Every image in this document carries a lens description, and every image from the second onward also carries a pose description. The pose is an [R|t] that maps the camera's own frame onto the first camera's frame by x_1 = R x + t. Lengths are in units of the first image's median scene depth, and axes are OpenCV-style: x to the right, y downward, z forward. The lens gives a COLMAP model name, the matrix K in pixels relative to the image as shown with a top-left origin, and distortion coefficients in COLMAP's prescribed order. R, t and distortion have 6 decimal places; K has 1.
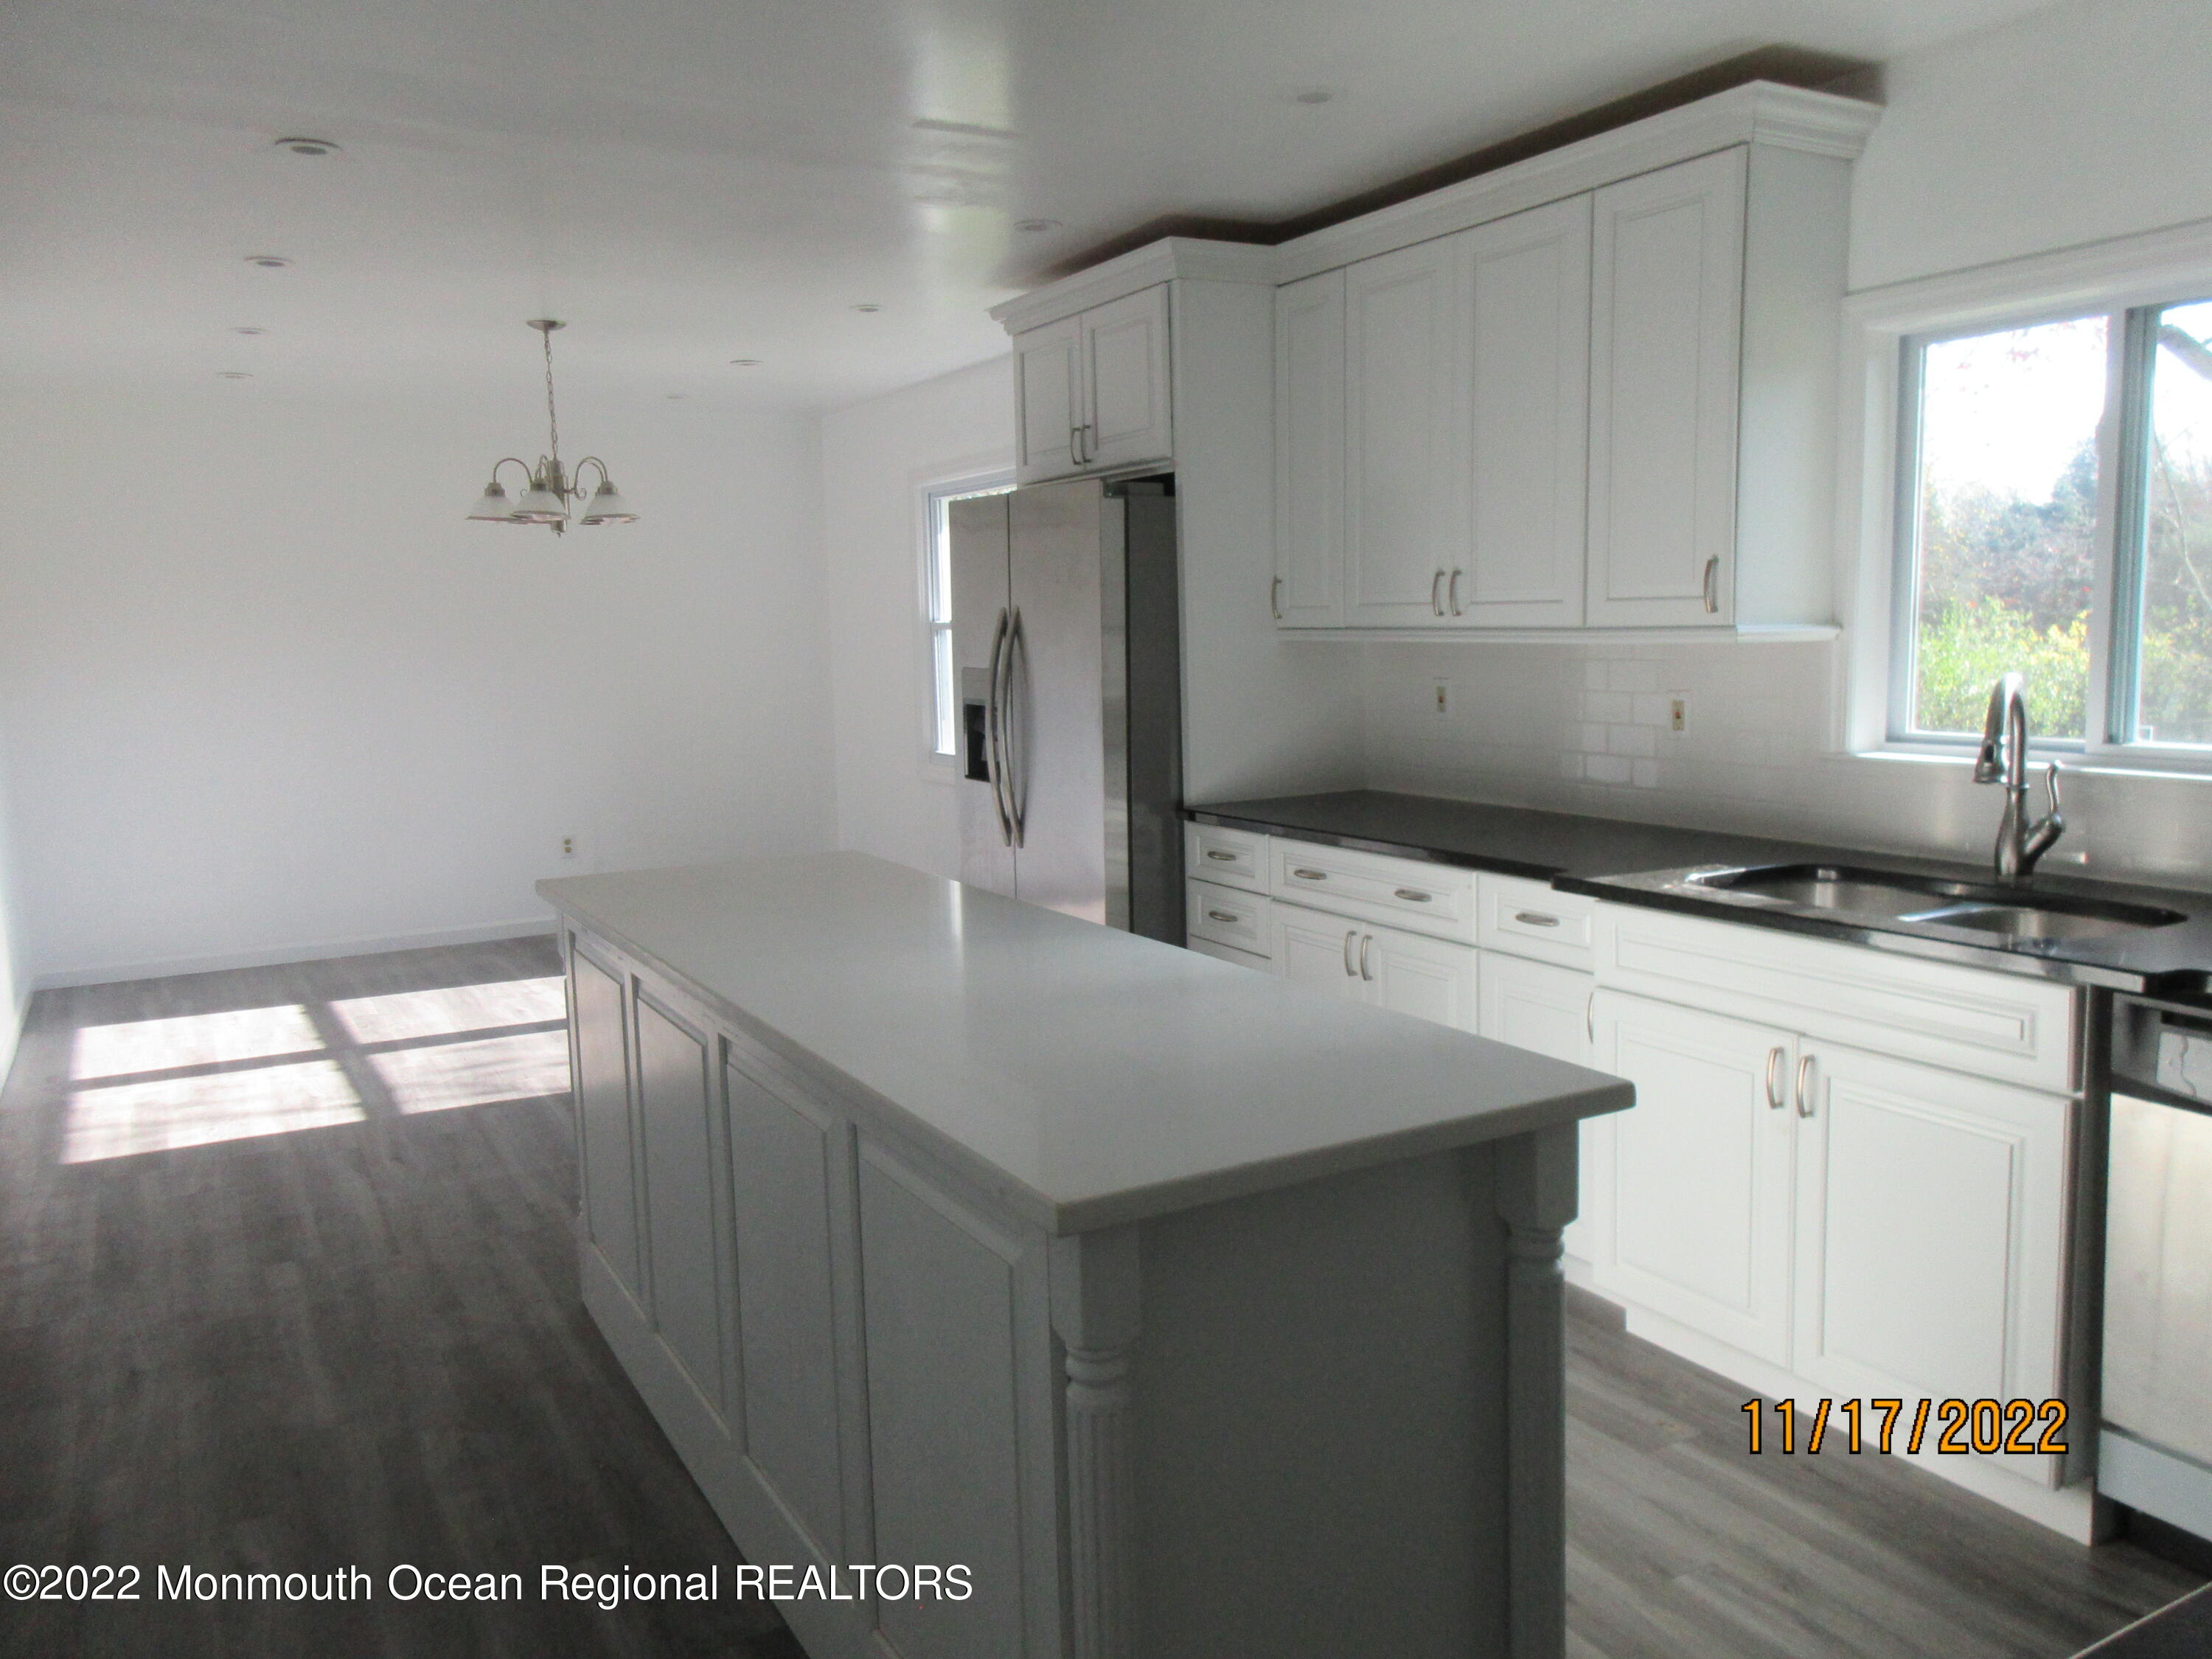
lens RADIAL K [[1661.8, 0, 1107.7], [0, 1661.8, 827.9], [0, 0, 1]] dist [0.020311, -0.006636]
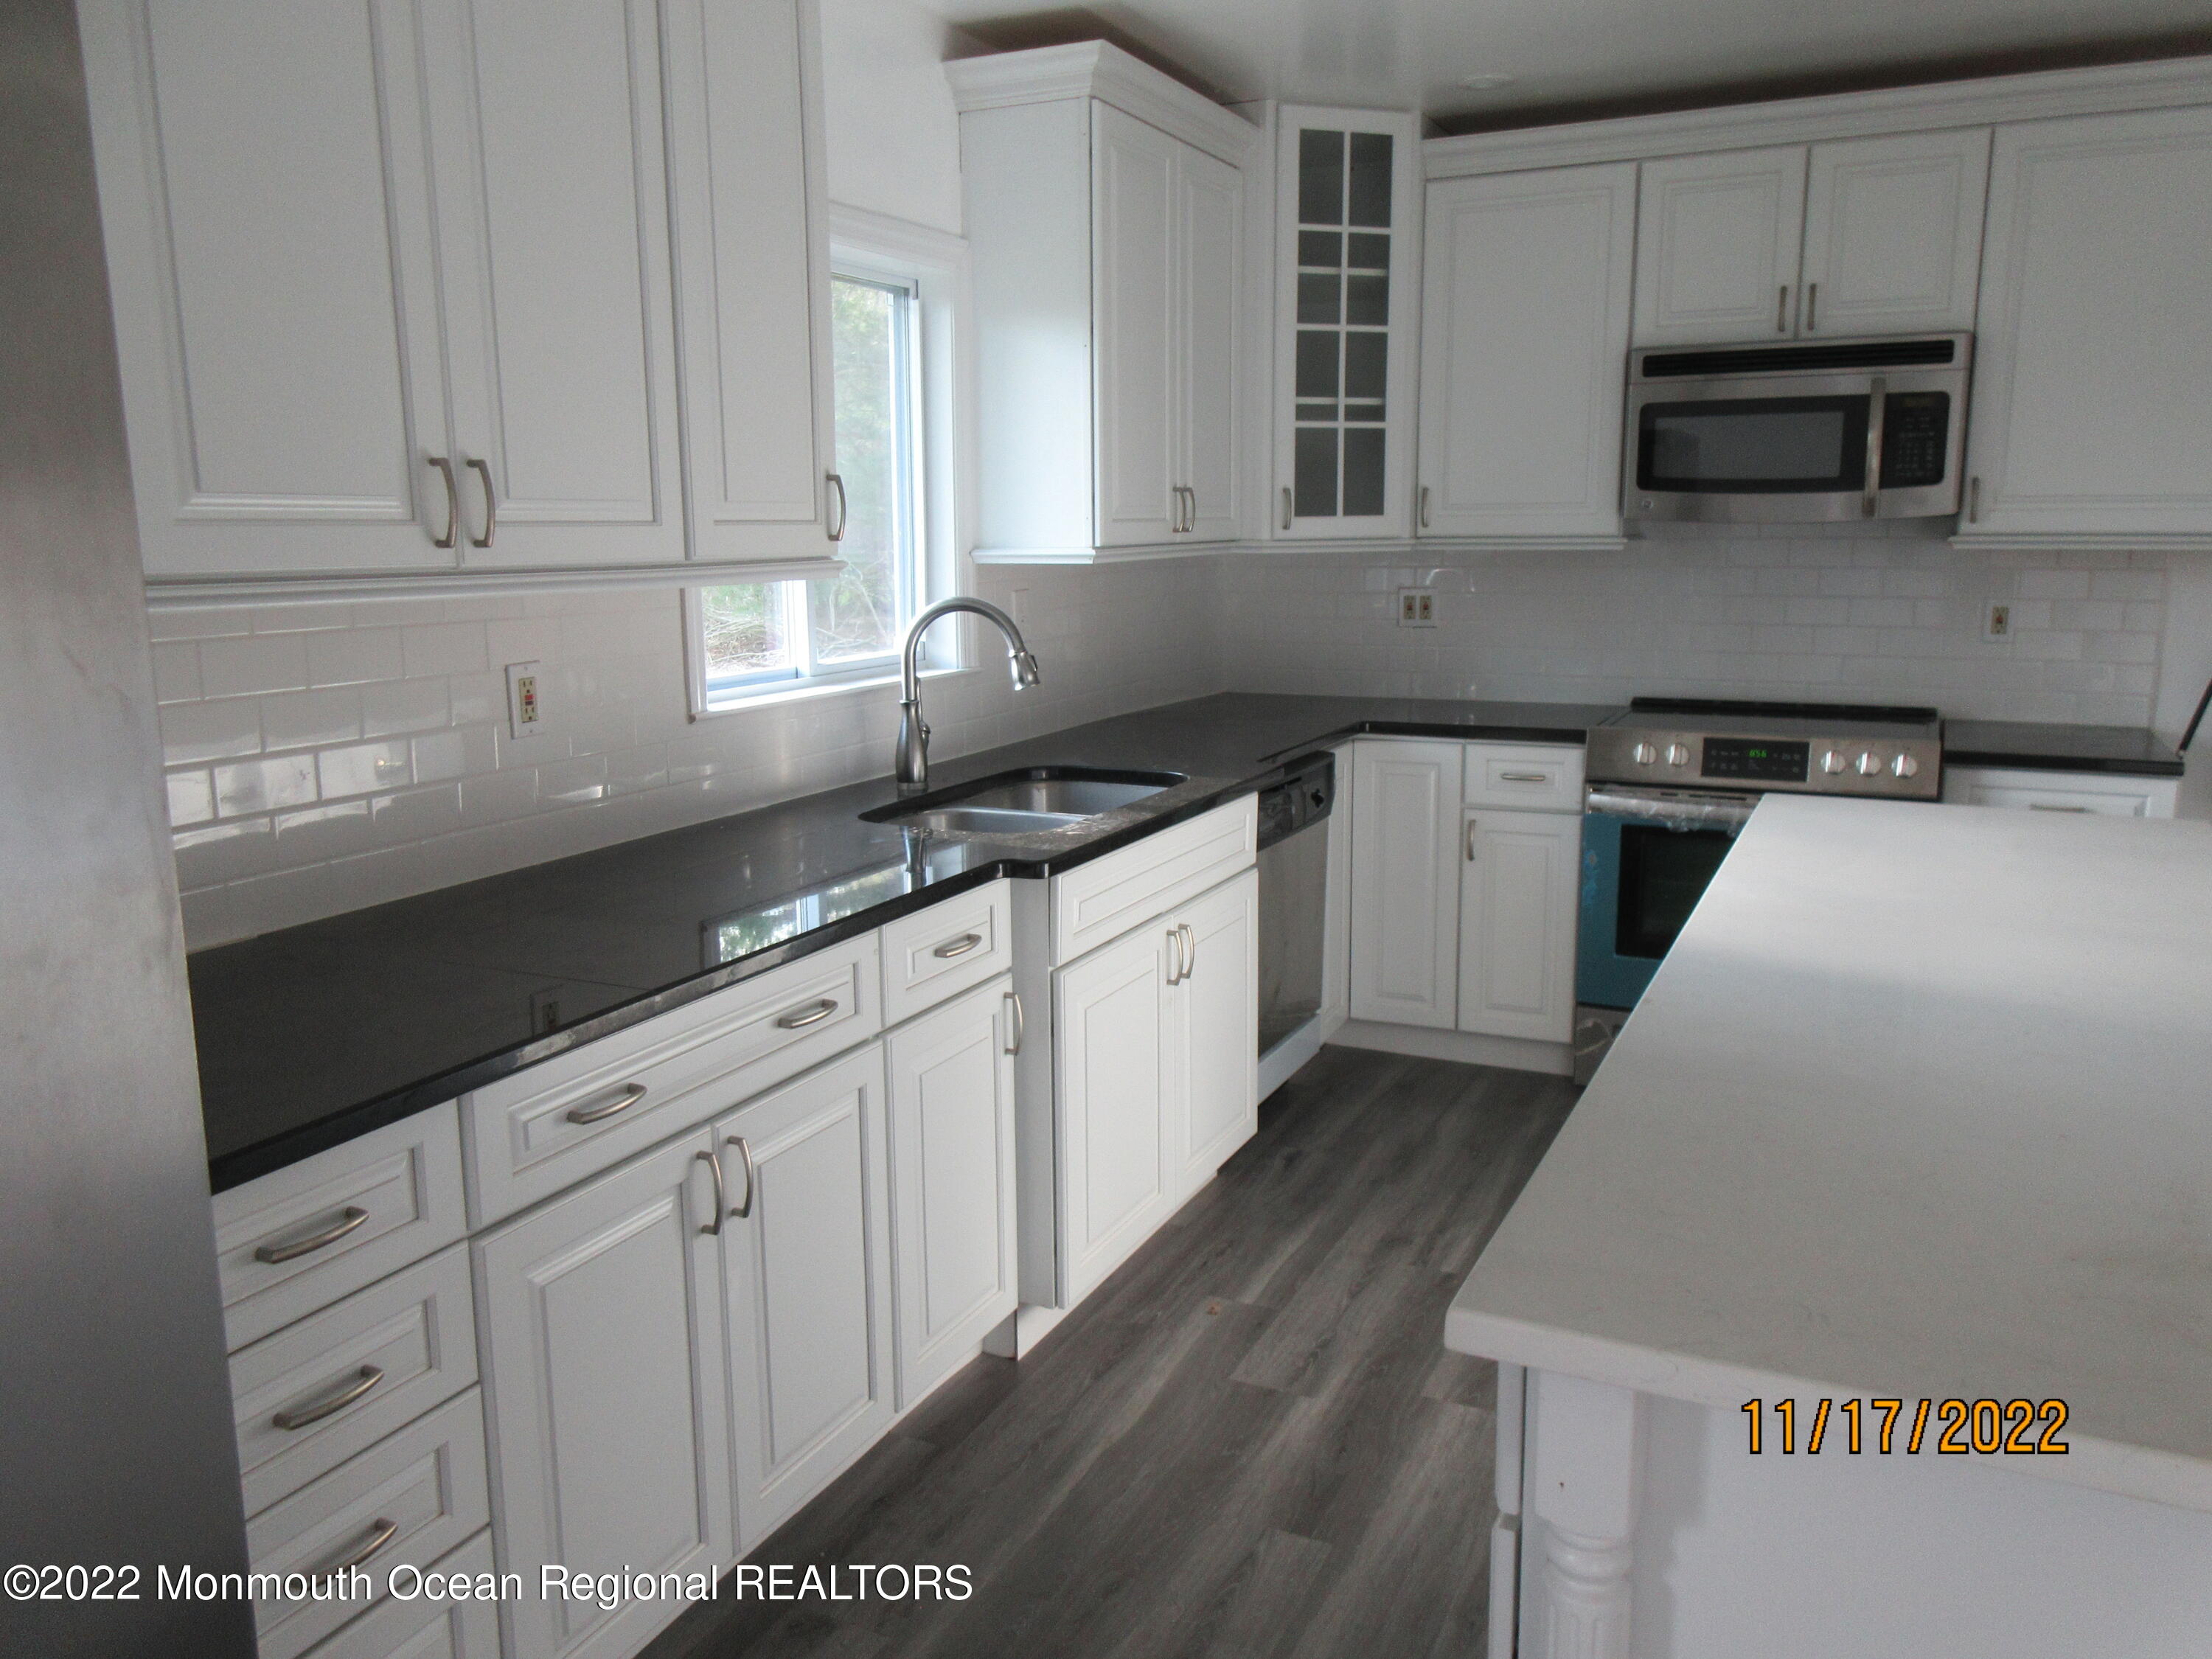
lens RADIAL K [[1661.8, 0, 1111.0], [0, 1661.8, 834.8], [0, 0, 1]] dist [0.020311, -0.006636]
pose [[-0.561951, -0.125132, 0.817651, -0.300294], [0.125080, 0.964270, 0.233535, -0.123705], [-0.817659, 0.233507, -0.526221, 1.019363]]
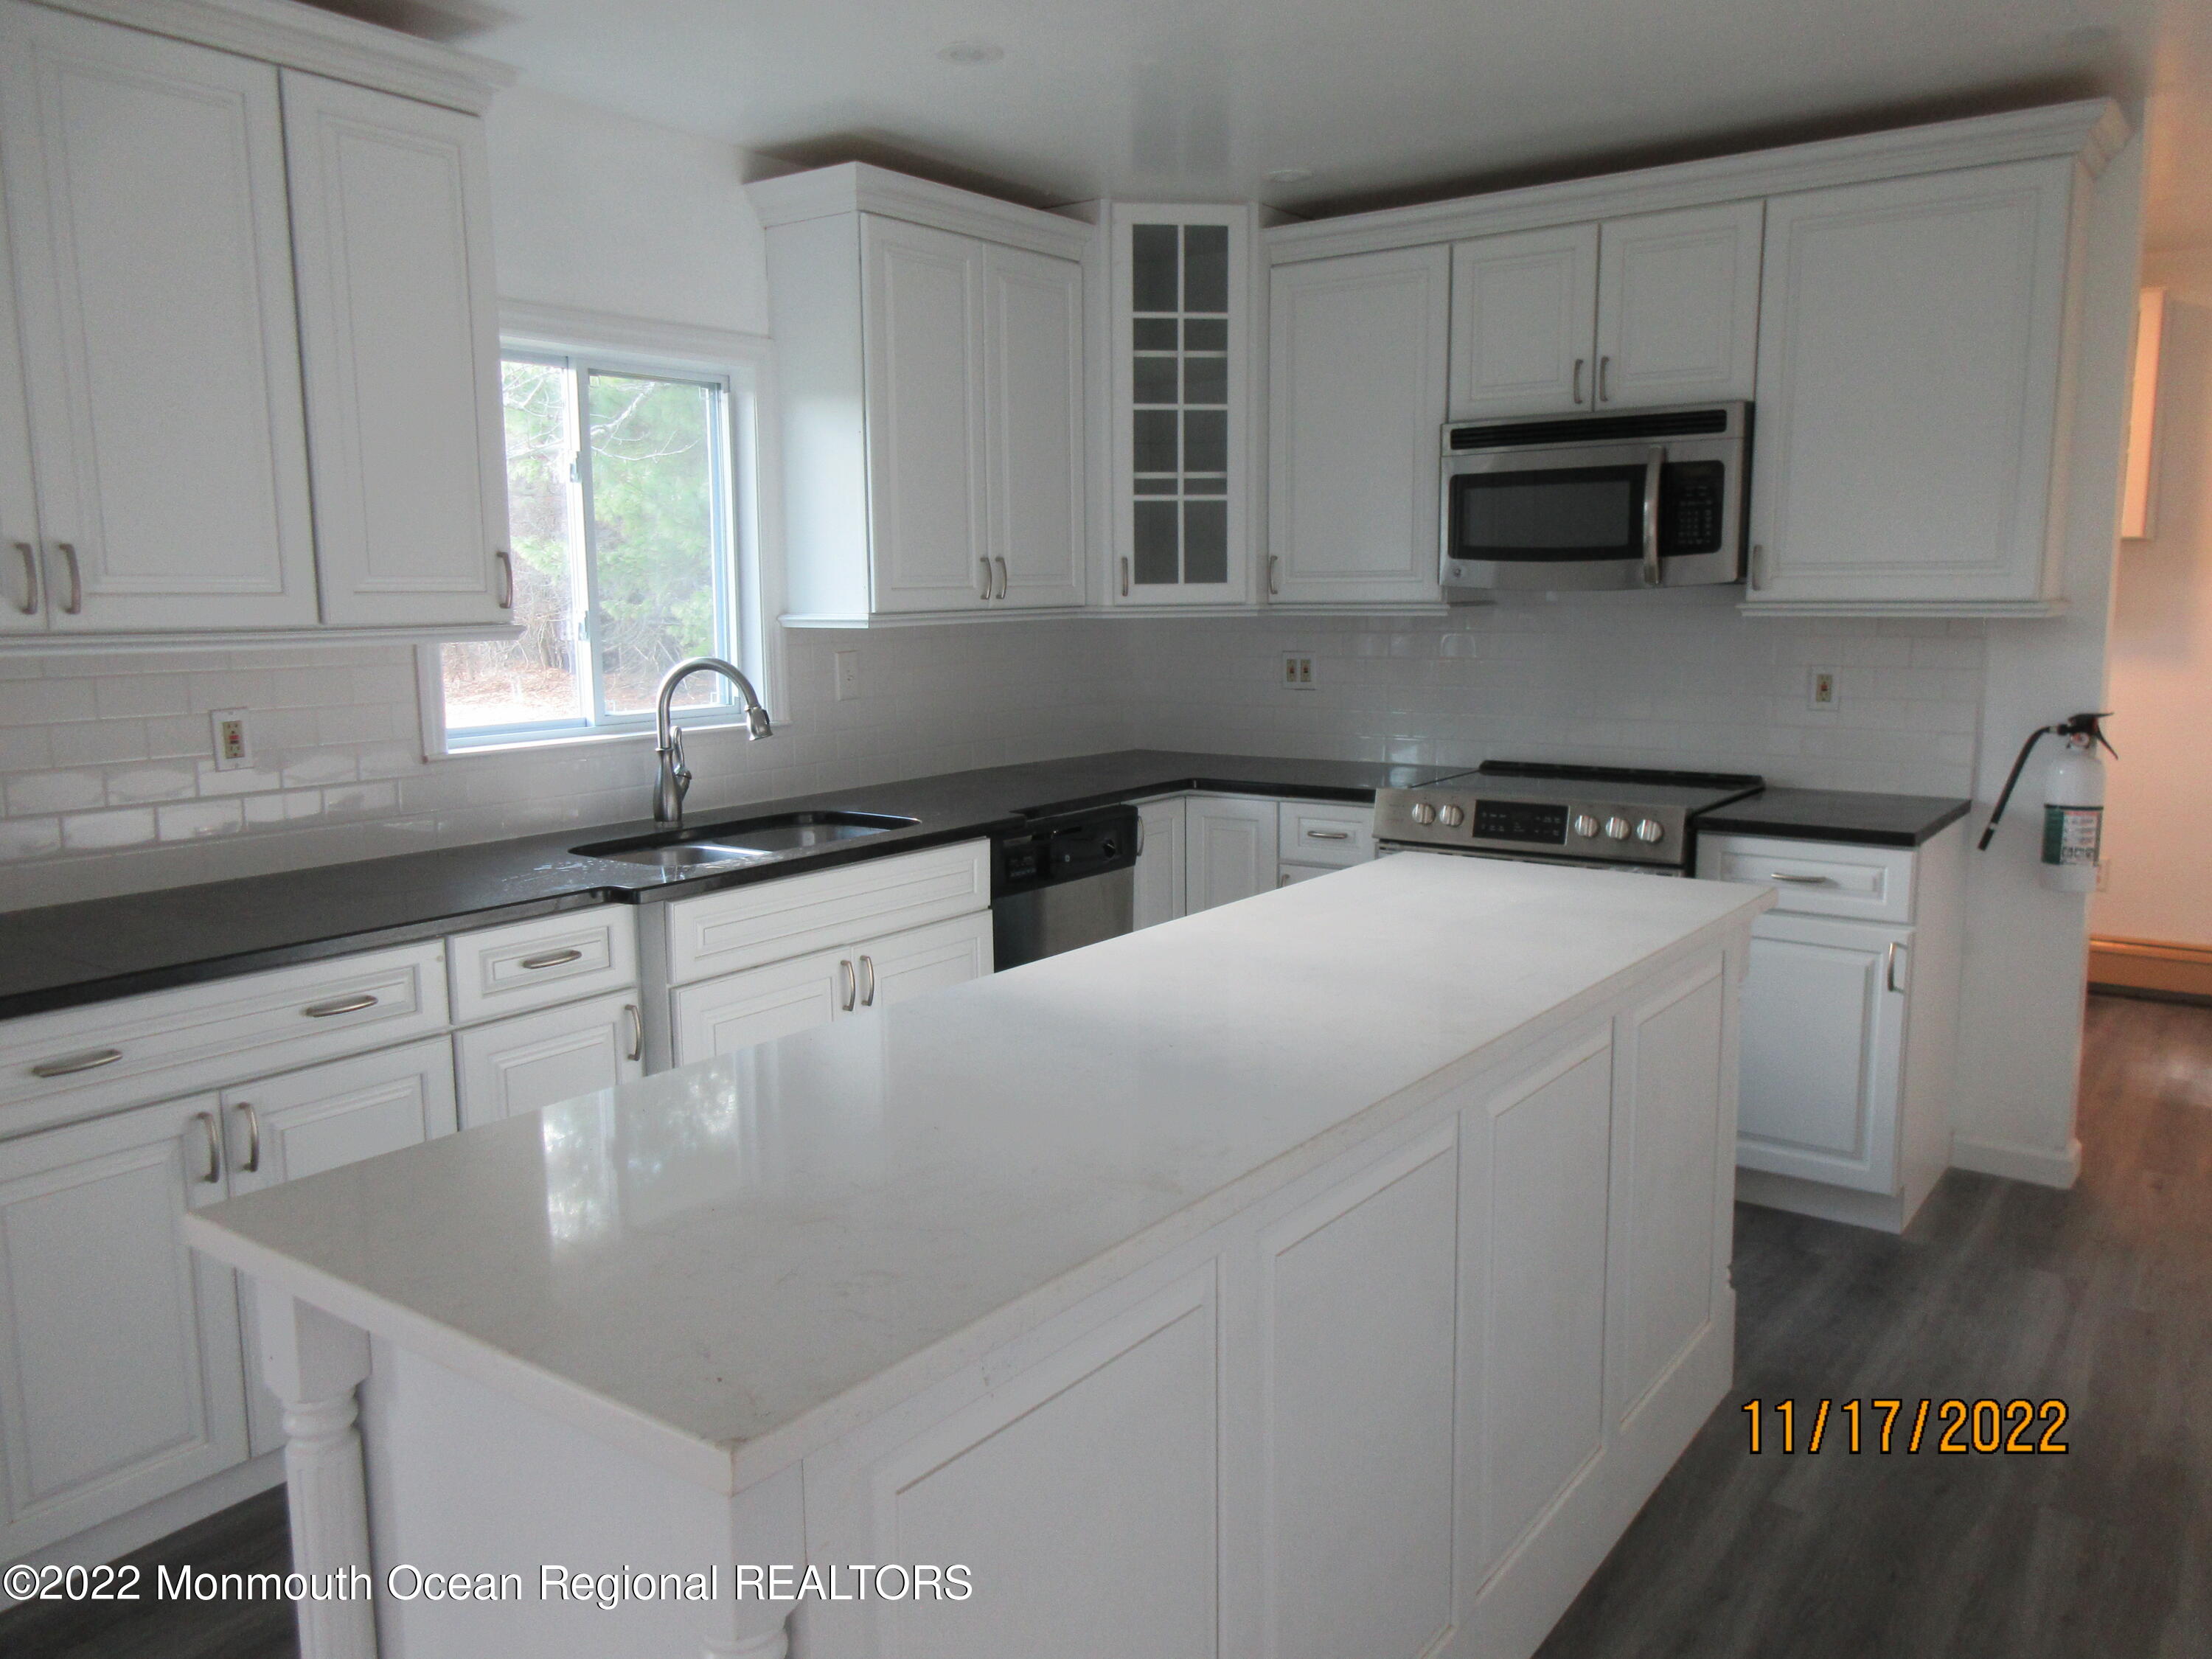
lens RADIAL K [[1661.8, 0, 1108.1], [0, 1661.8, 836.7], [0, 0, 1]] dist [0.020311, -0.006636]
pose [[-0.402759, -0.107832, 0.908932, -0.489875], [0.134443, 0.975296, 0.175278, -0.092392], [-0.905378, 0.192795, -0.378312, 0.808832]]
